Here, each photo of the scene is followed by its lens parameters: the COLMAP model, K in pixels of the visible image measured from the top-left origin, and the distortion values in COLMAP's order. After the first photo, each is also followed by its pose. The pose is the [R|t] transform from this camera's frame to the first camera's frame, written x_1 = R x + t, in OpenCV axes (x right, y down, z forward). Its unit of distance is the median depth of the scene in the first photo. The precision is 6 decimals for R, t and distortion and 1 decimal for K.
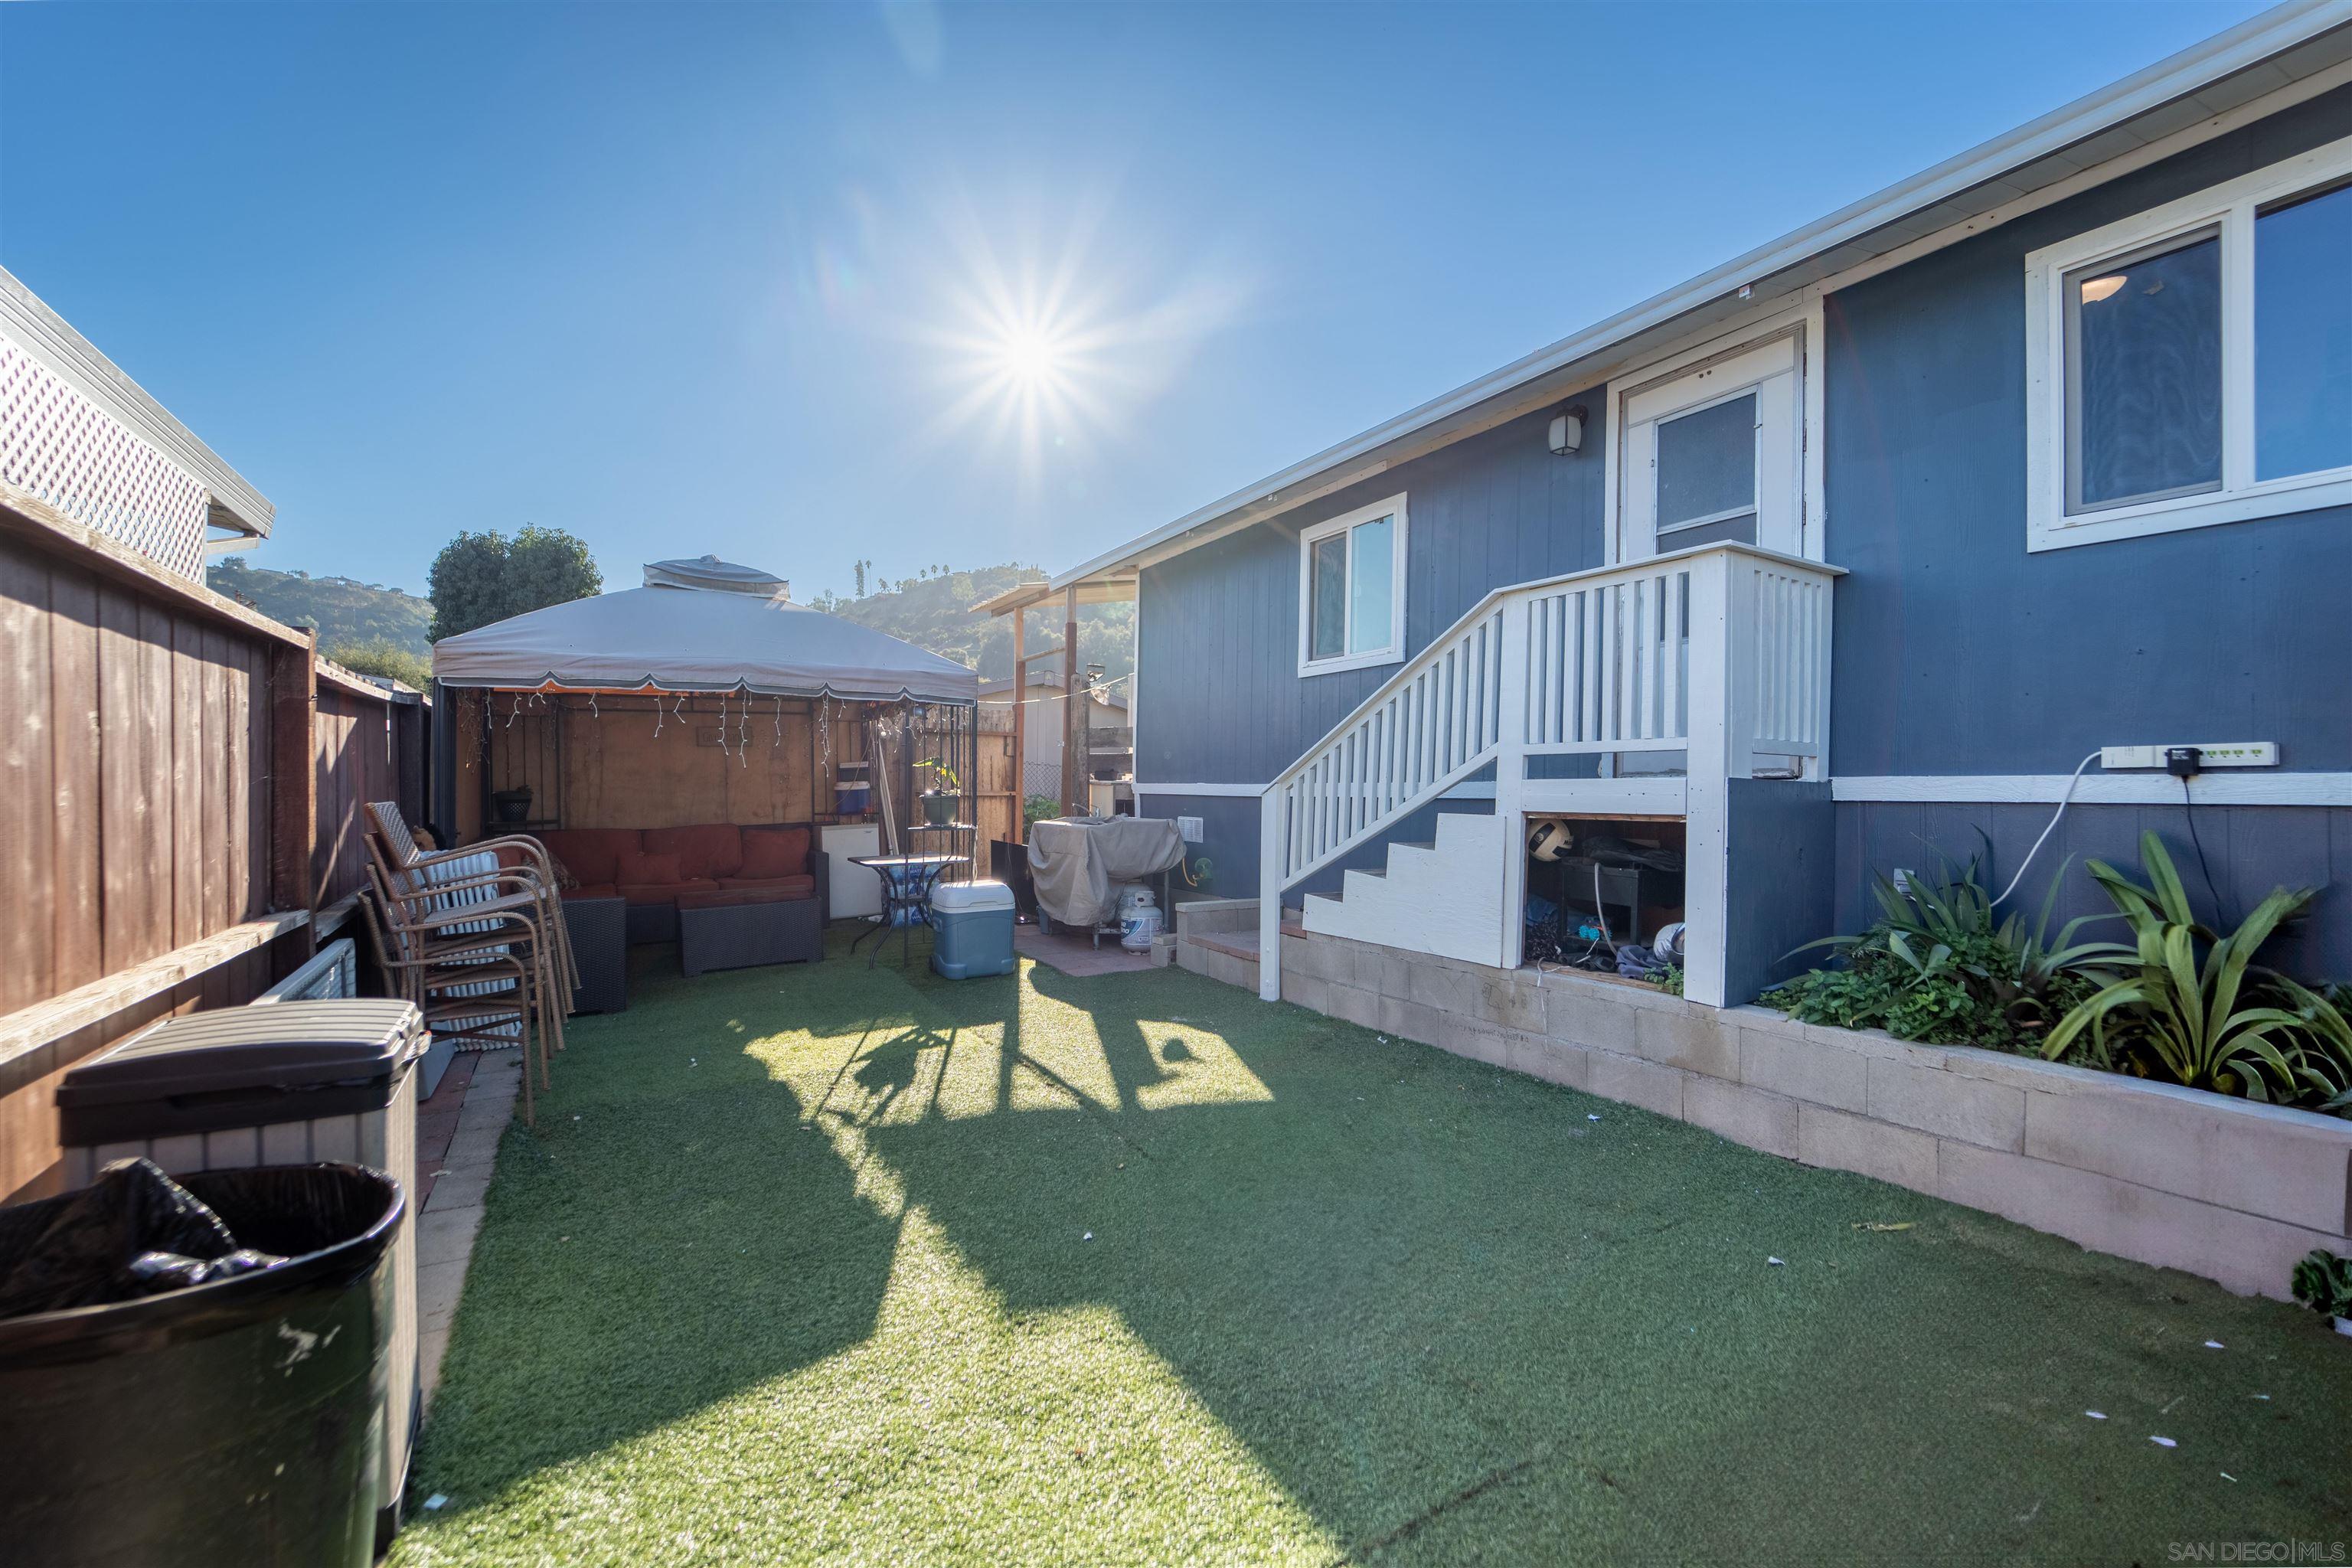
lens RADIAL K [[948.7, 0, 1178.6], [0, 948.7, 812.0], [0, 0, 1]] dist [-0.000874, -0.000157]
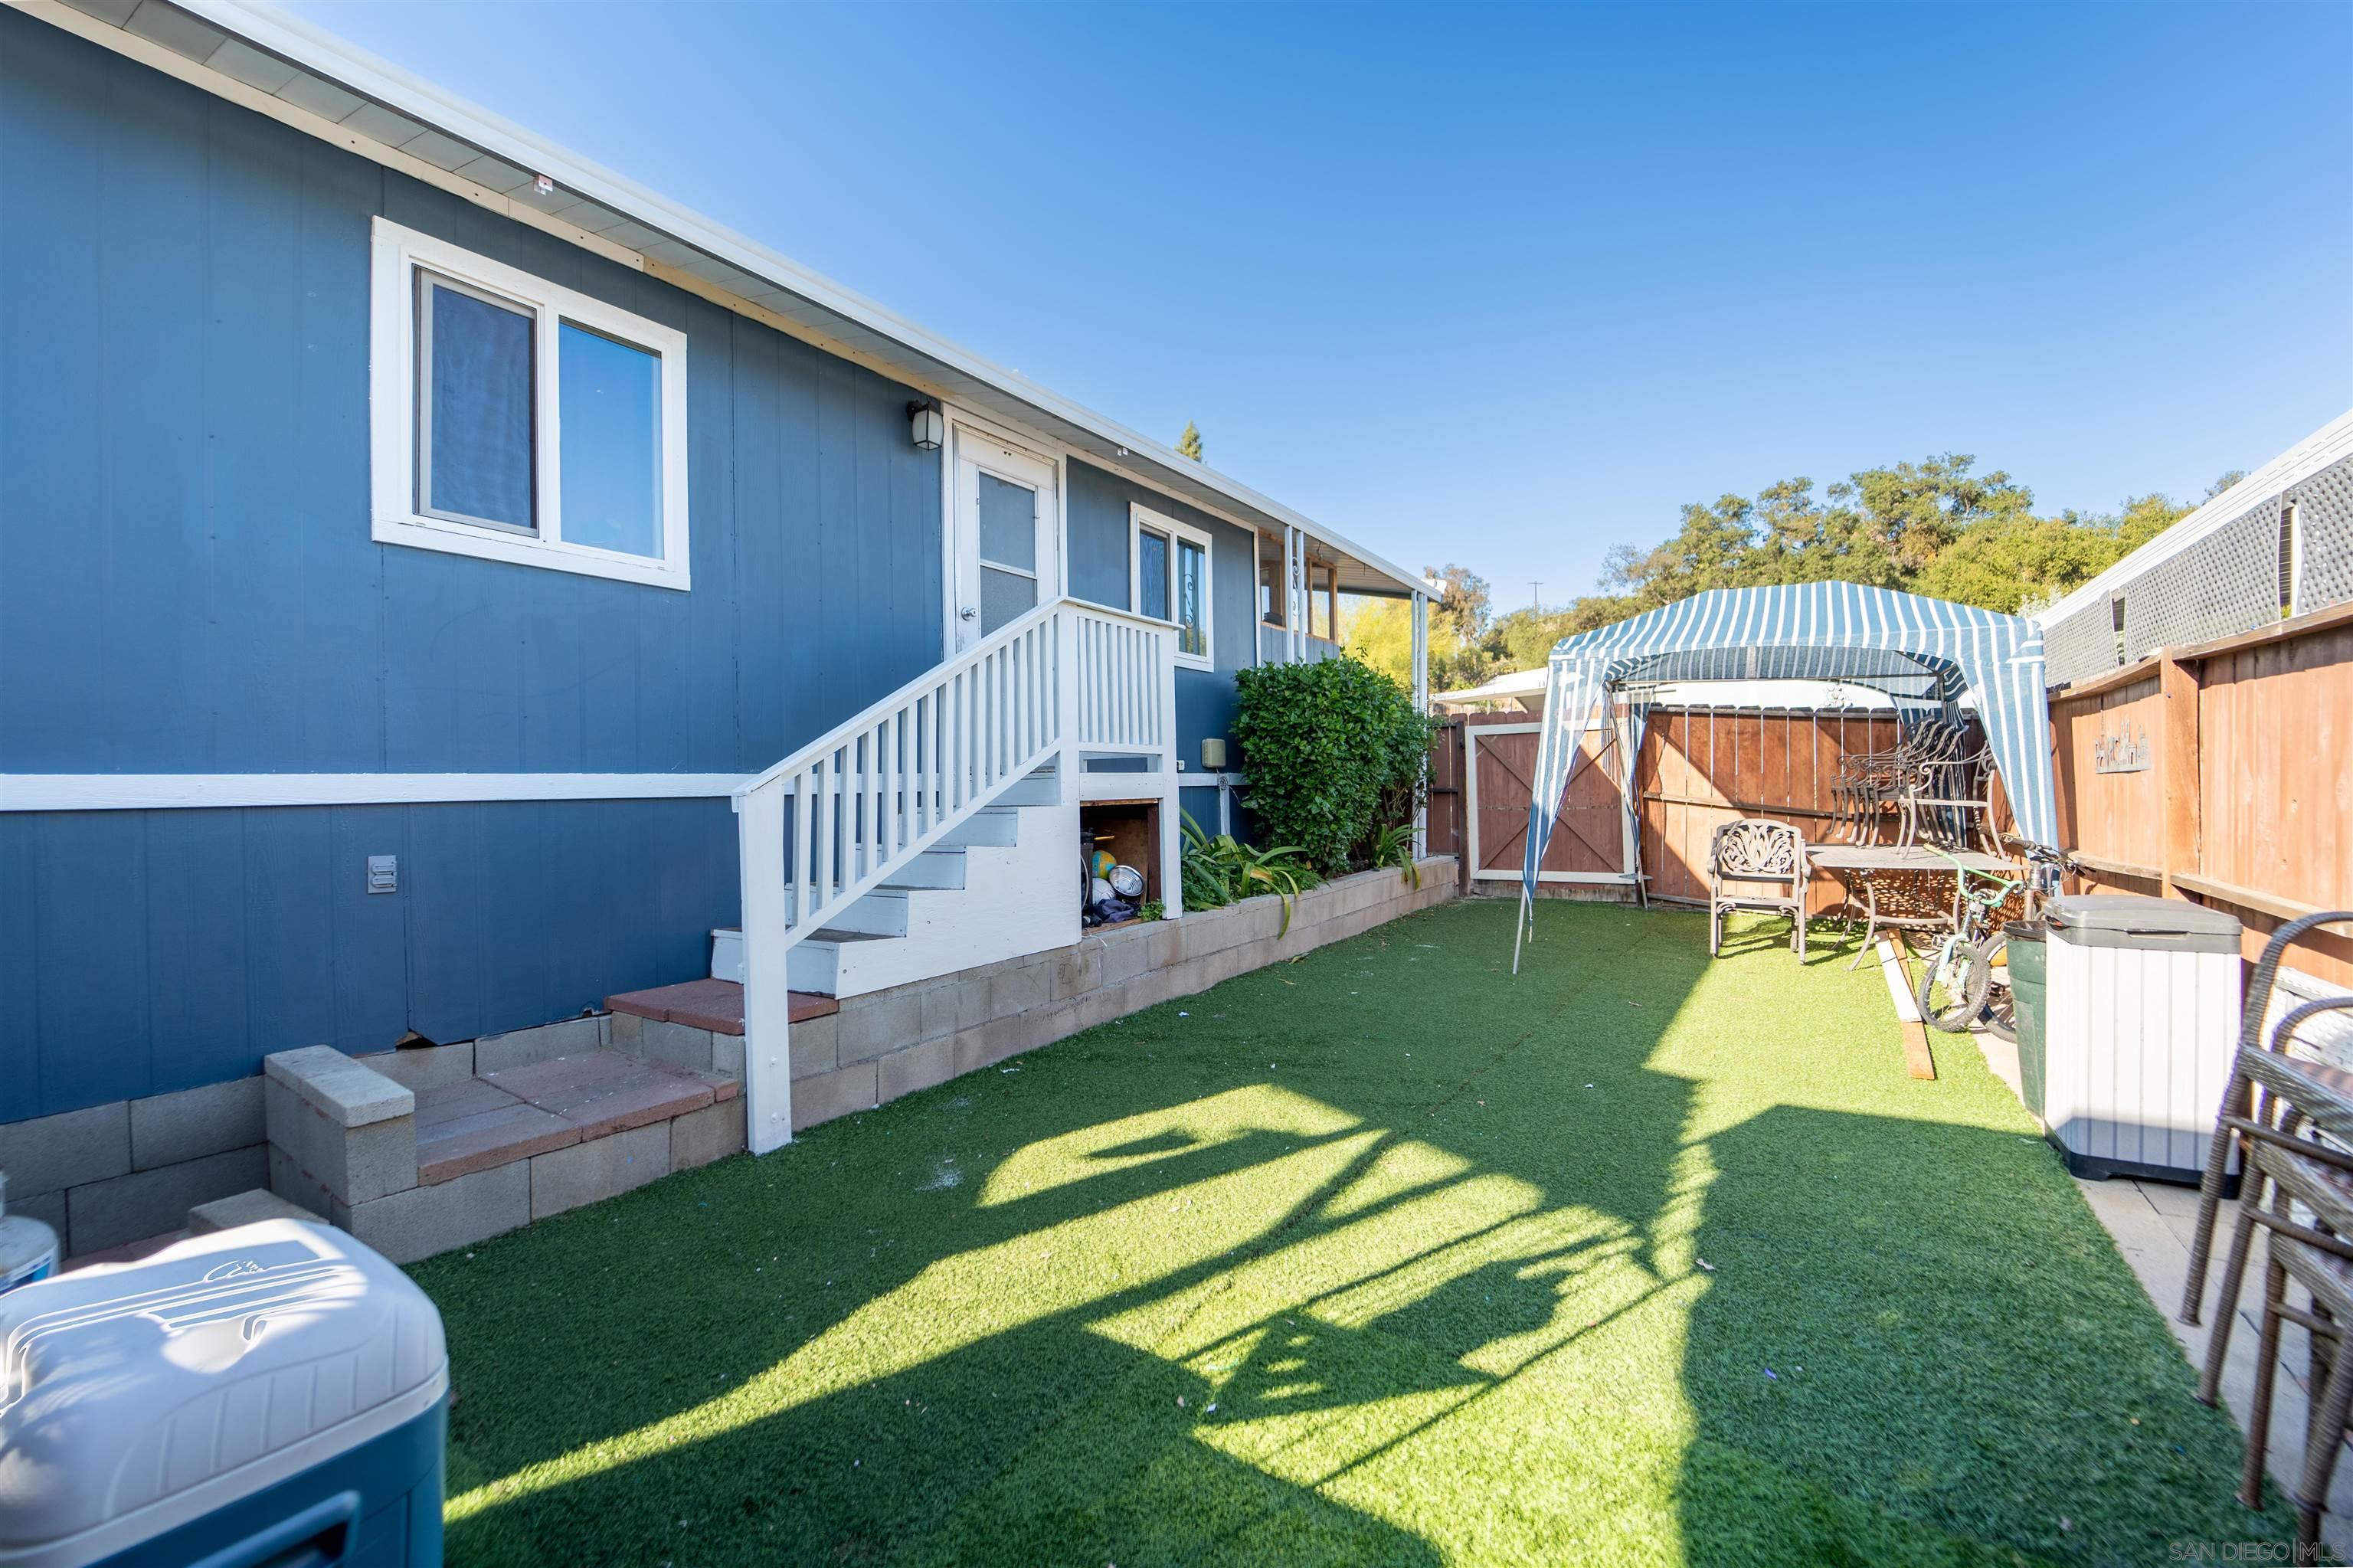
lens RADIAL K [[949.1, 0, 1188.3], [0, 949.1, 781.6], [0, 0, 1]] dist [0.000318, 0.000260]
pose [[-0.421125, -0.007092, 0.906975, -0.695075], [0.021694, 0.999605, 0.017890, -0.039131], [-0.906743, 0.027210, -0.420805, 1.313823]]
